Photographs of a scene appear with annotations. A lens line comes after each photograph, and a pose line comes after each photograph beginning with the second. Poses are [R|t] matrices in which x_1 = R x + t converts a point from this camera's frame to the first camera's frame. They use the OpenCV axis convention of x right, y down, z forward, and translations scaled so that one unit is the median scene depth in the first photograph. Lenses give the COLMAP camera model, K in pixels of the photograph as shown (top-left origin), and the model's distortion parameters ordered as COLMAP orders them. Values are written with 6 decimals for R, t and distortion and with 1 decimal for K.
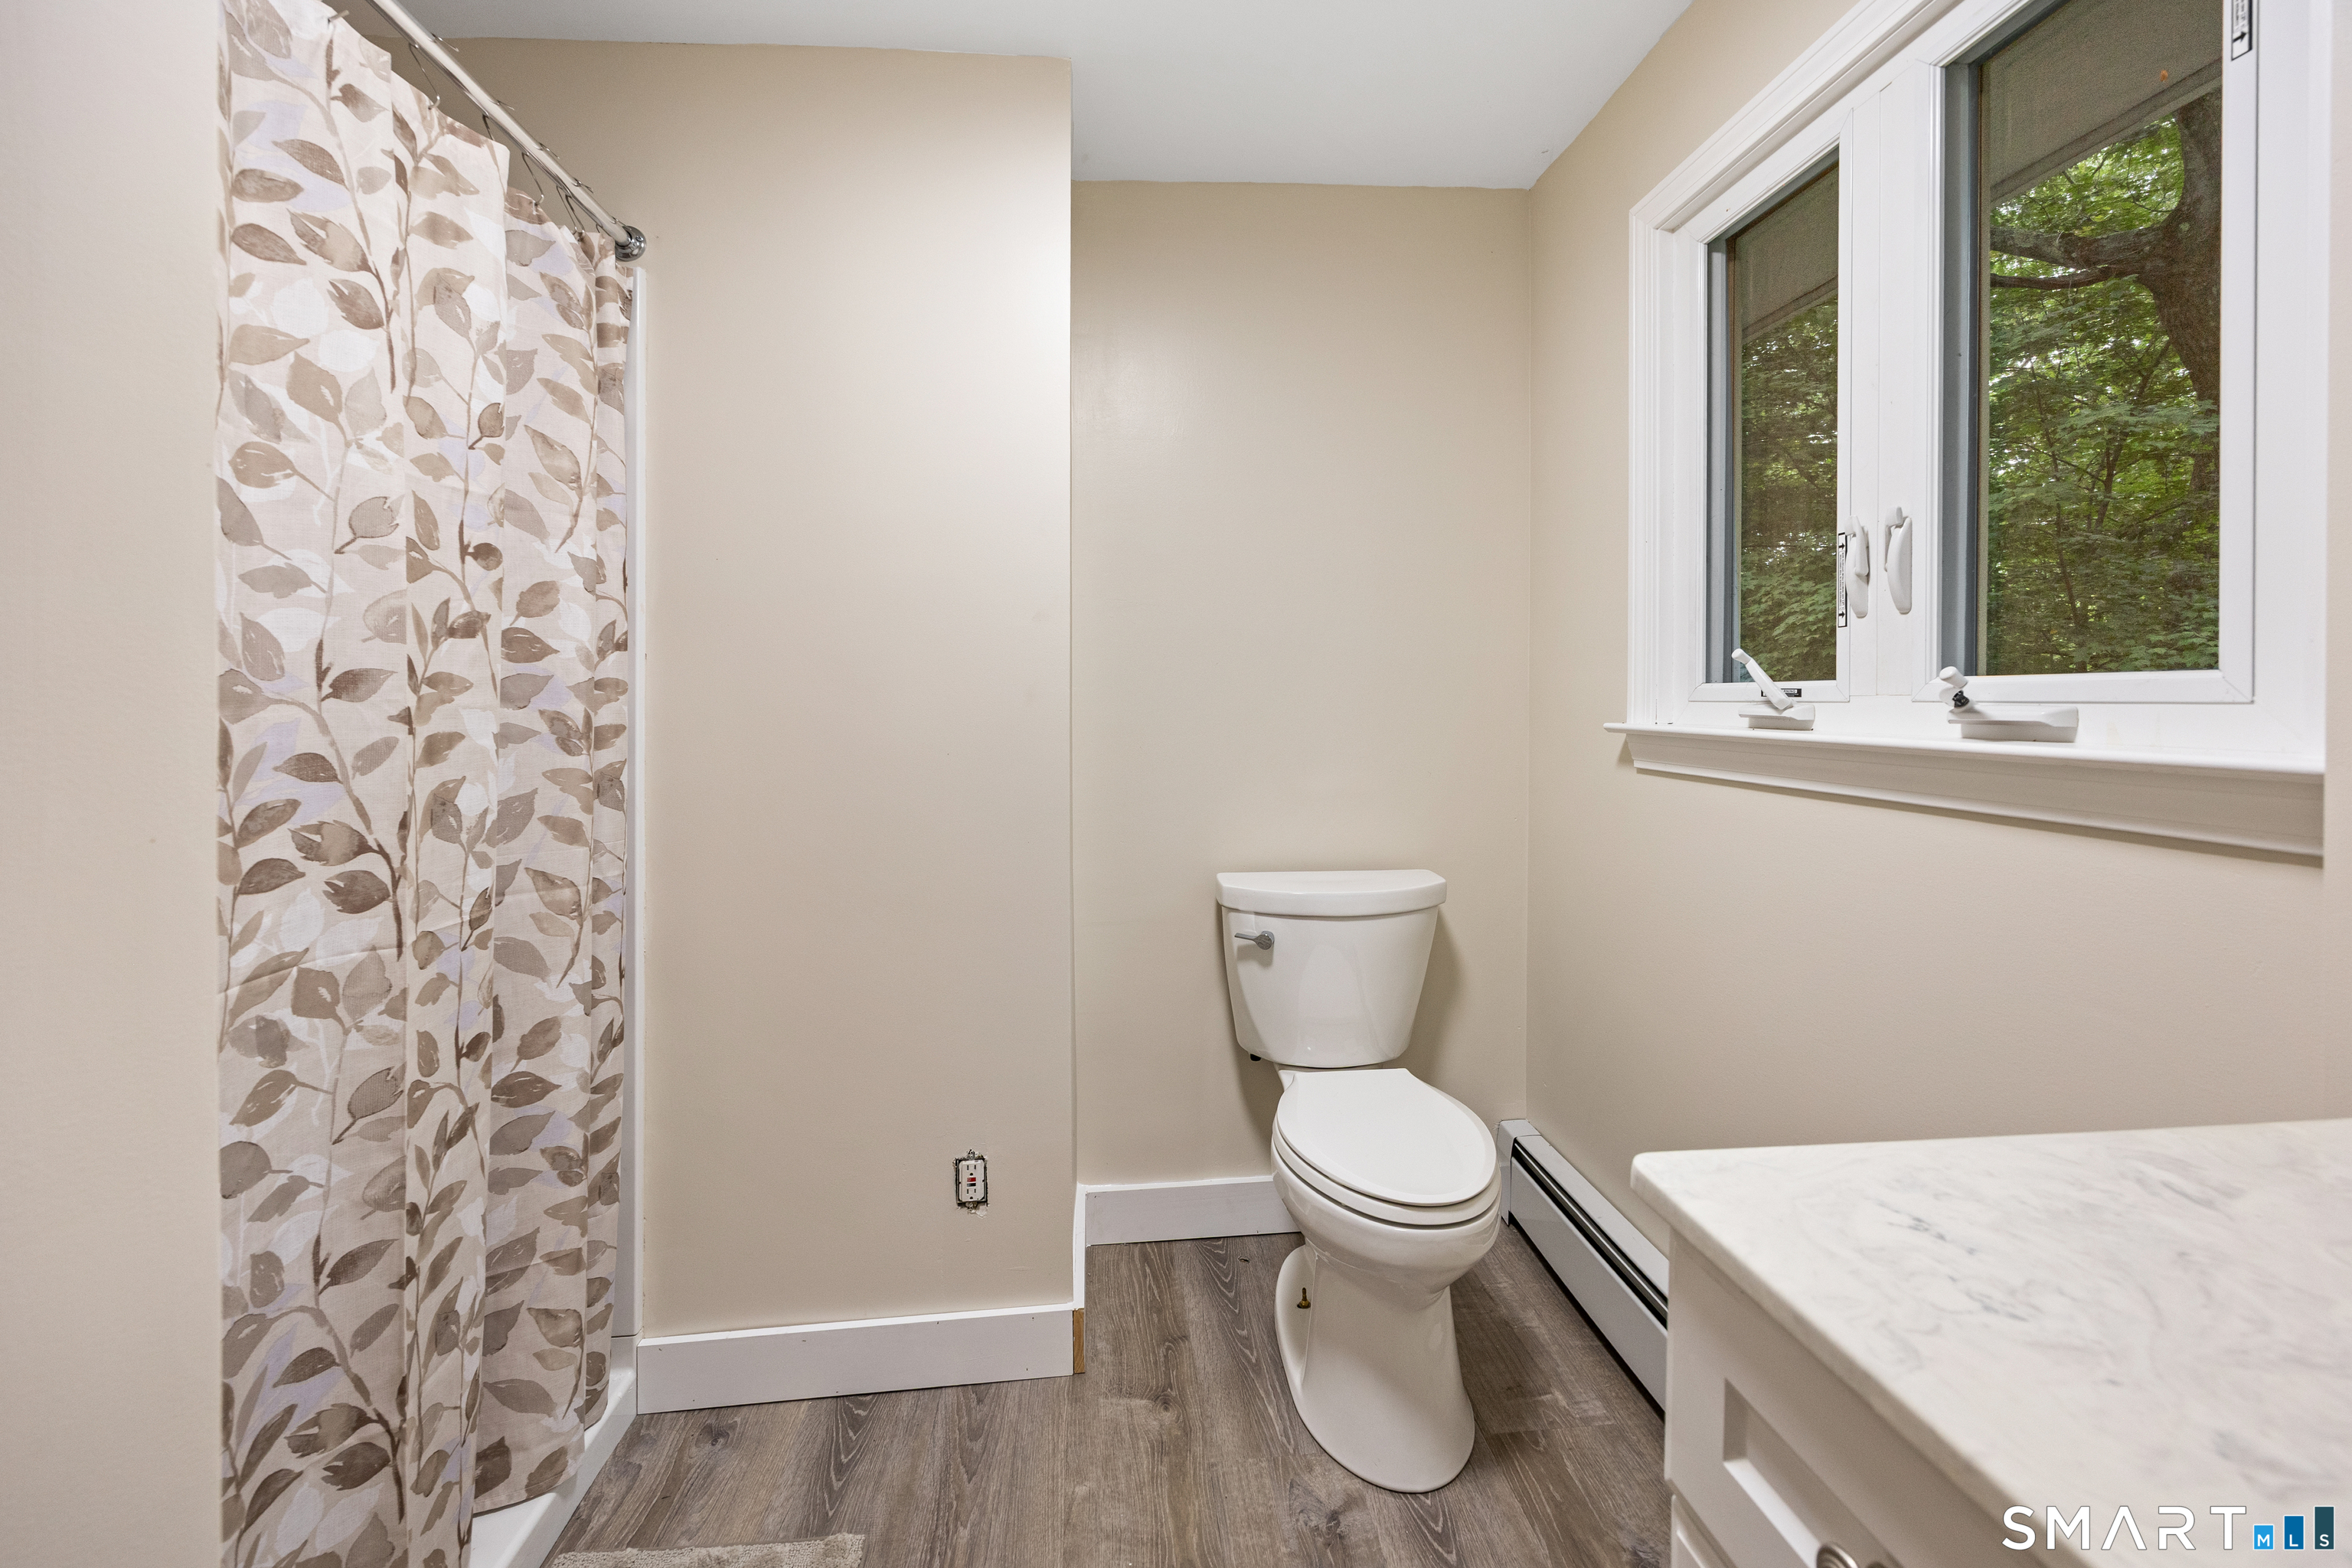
lens RADIAL K [[948.0, 0, 1145.9], [0, 948.0, 684.1], [0, 0, 1]] dist [-0.007161, -0.000123]
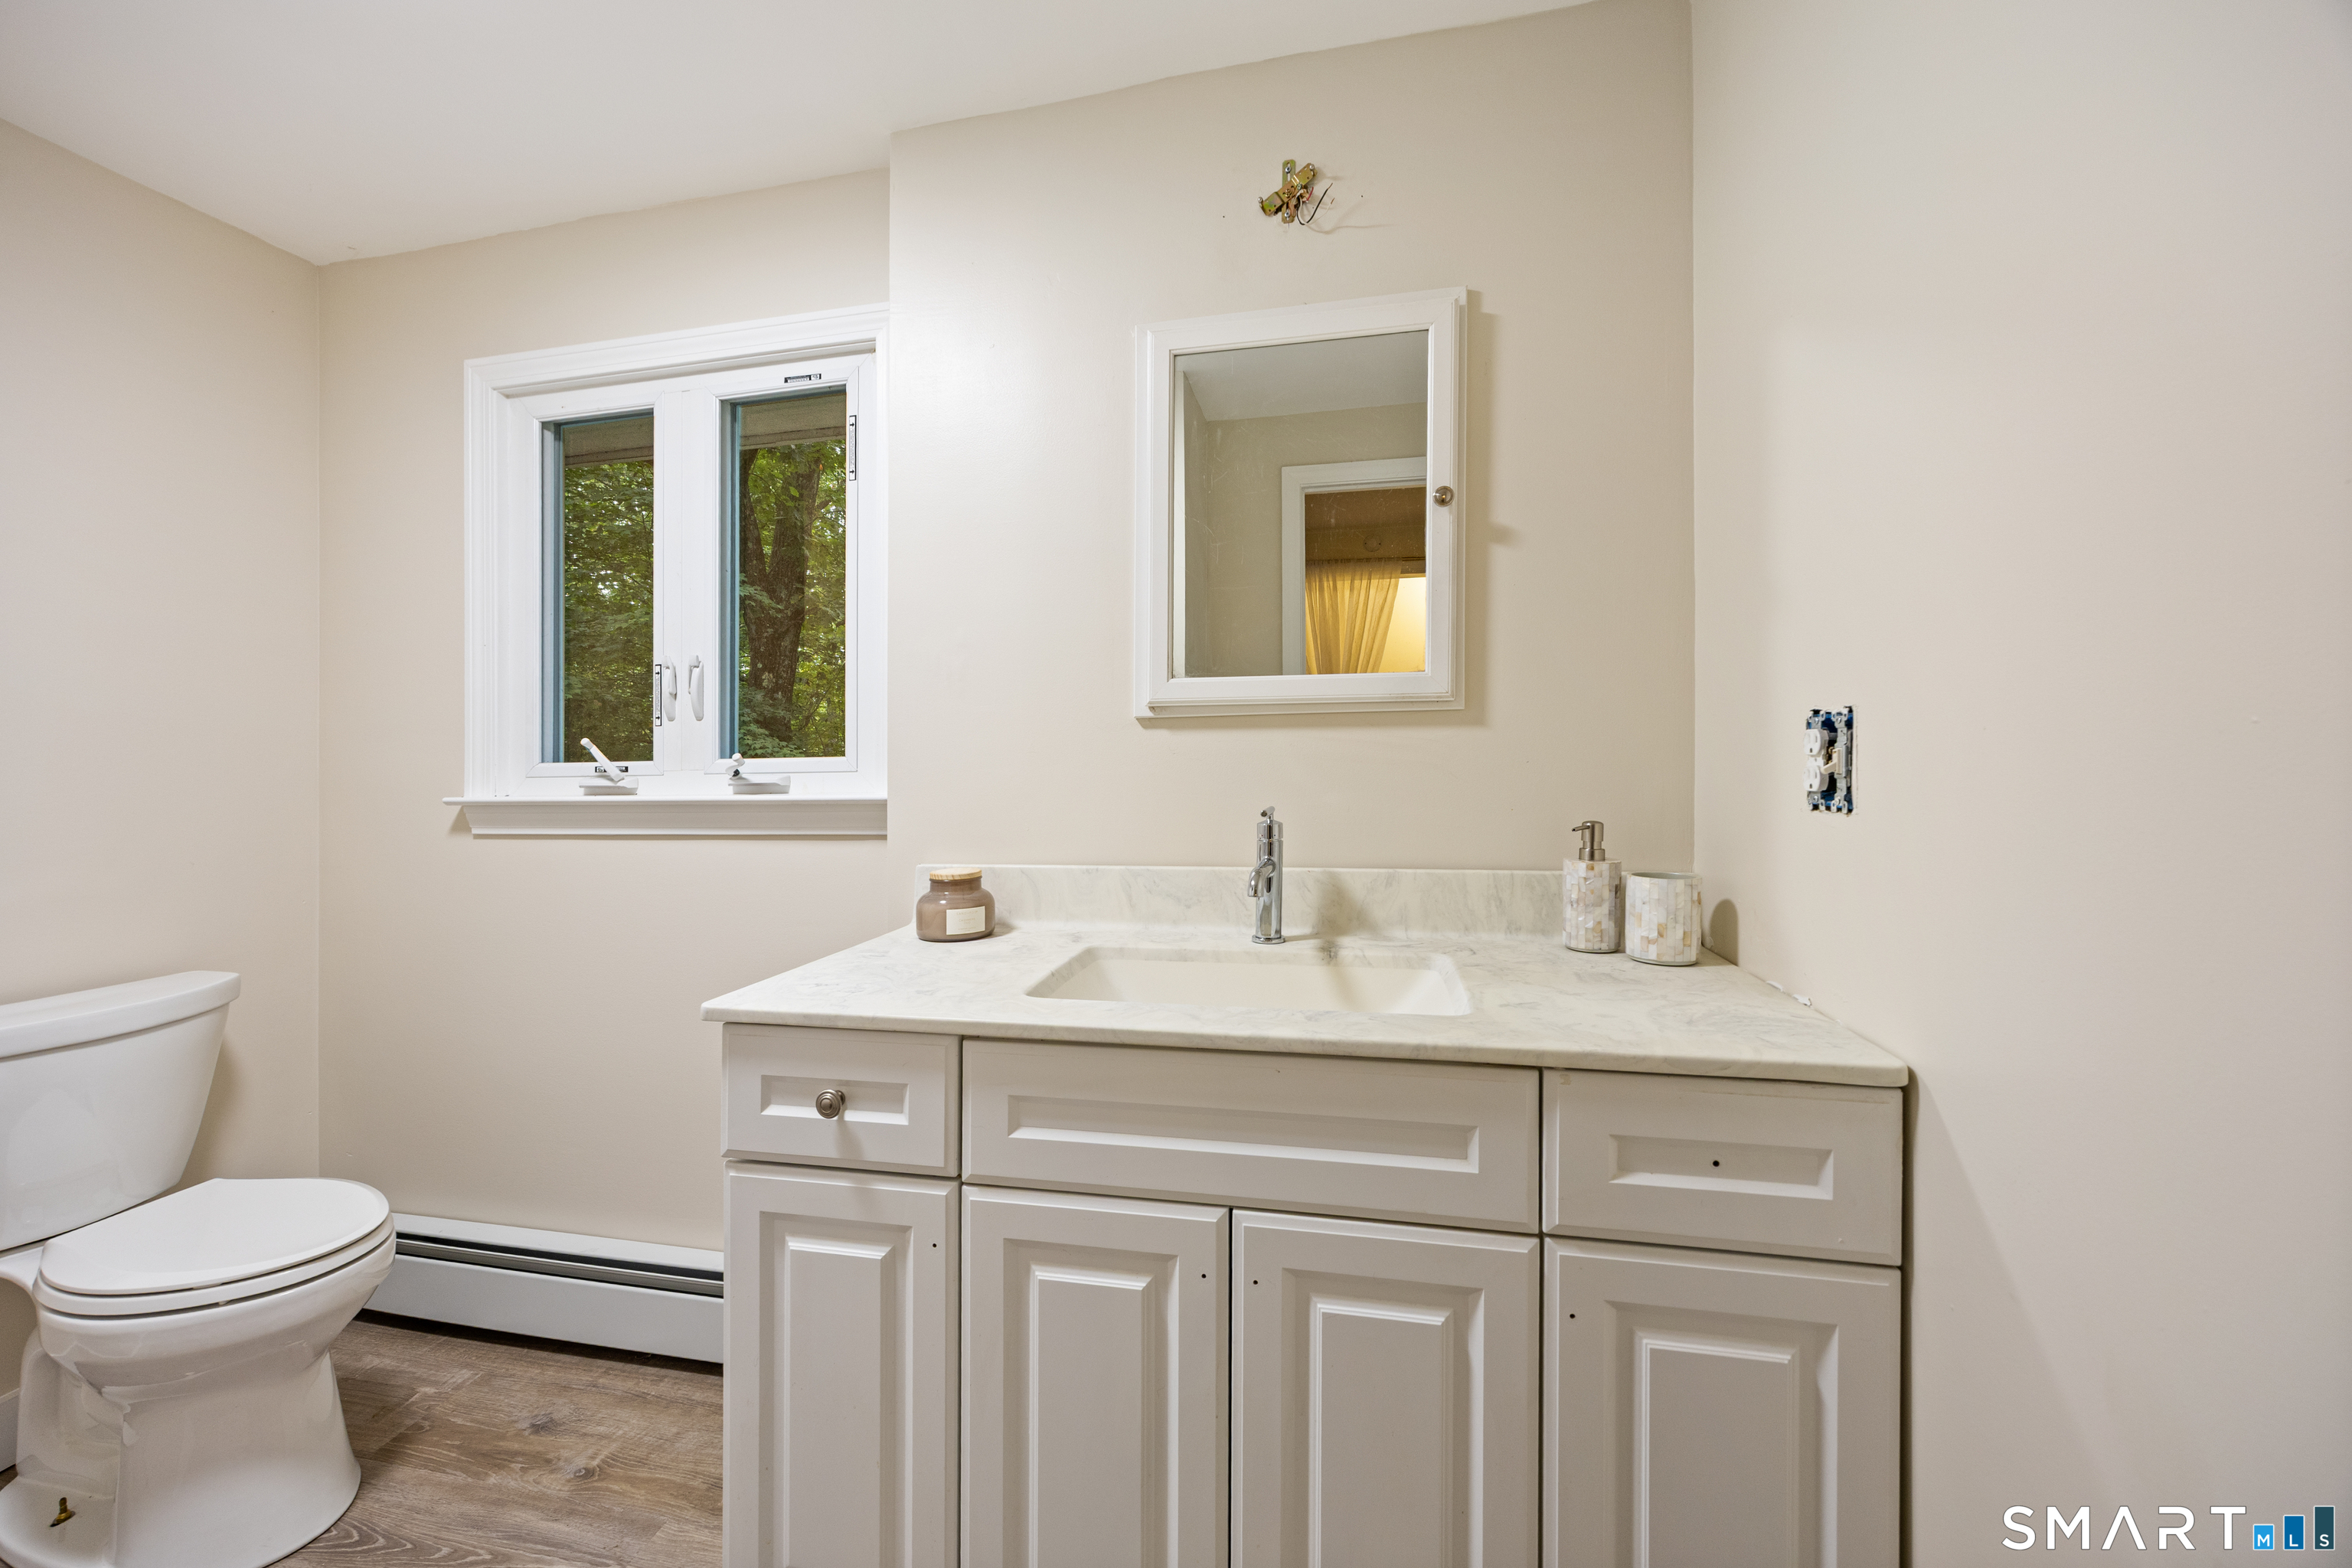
lens RADIAL K [[922.7, 0, 1176.1], [0, 922.7, 746.2], [0, 0, 1]] dist [0.000200, 0.000018]
pose [[0.269786, 0.003281, 0.962915, -0.465317], [0.003799, 0.999983, -0.004472, -0.017011], [-0.962913, 0.004865, 0.269769, -0.210962]]
